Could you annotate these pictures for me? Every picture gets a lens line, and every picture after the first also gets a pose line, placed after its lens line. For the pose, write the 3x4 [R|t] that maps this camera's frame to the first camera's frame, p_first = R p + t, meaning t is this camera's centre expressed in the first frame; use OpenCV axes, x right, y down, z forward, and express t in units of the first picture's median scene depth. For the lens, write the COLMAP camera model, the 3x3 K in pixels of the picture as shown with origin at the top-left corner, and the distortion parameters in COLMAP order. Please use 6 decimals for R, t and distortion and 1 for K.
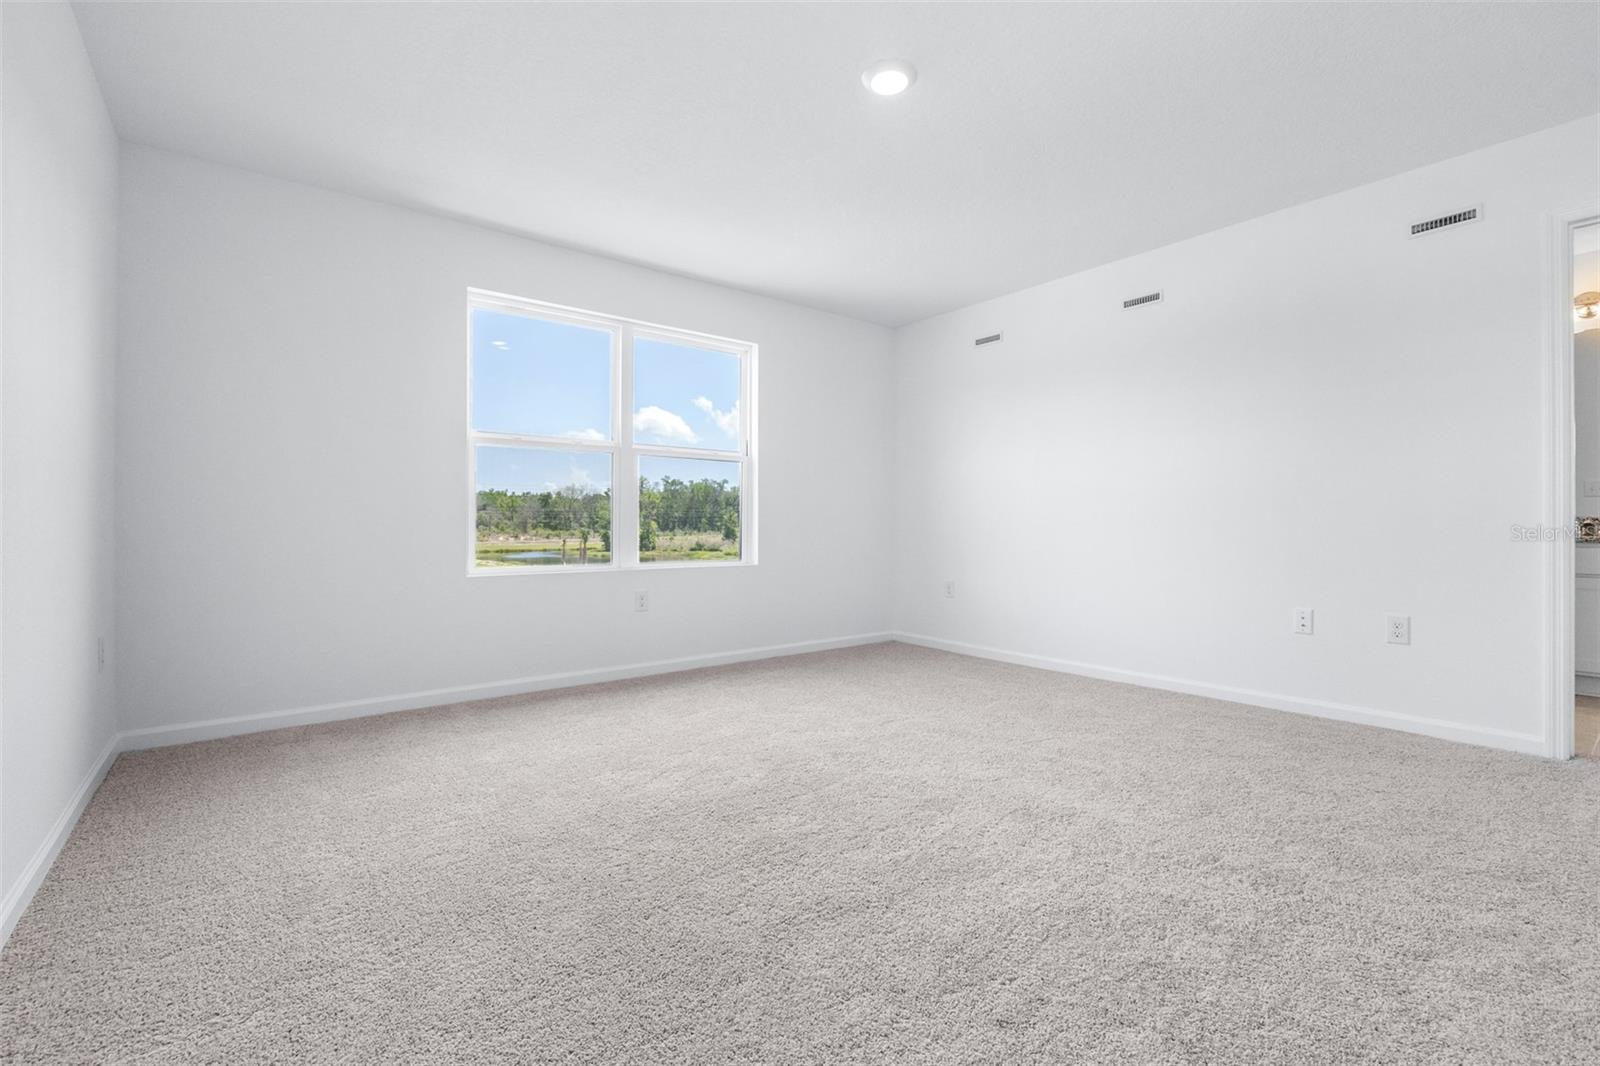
lens RADIAL K [[695.3, 0, 814.1], [0, 695.3, 536.8], [0, 0, 1]] dist [0.001151, -0.000114]
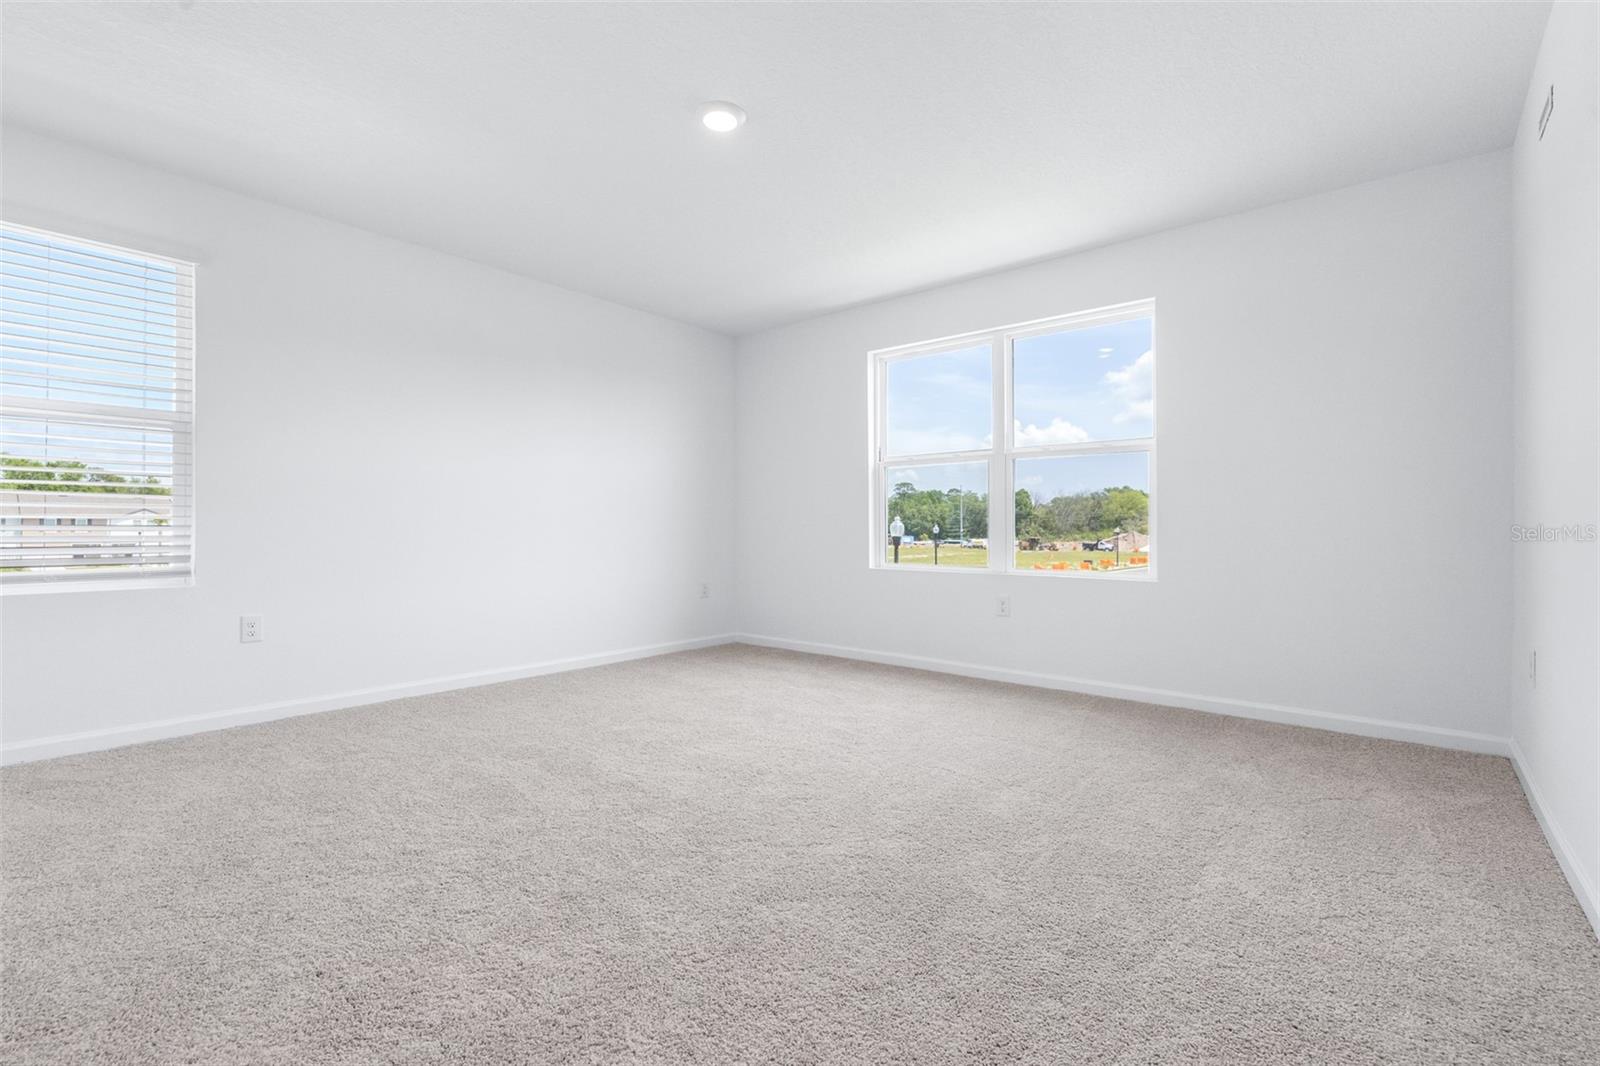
lens RADIAL K [[695.3, 0, 814.1], [0, 695.3, 536.8], [0, 0, 1]] dist [0.001151, -0.000114]
pose [[0.208304, 0.011695, -0.977994, 0.679715], [-0.015644, 0.999840, 0.008624, -0.011064], [0.977939, 0.013504, 0.208454, 0.531842]]
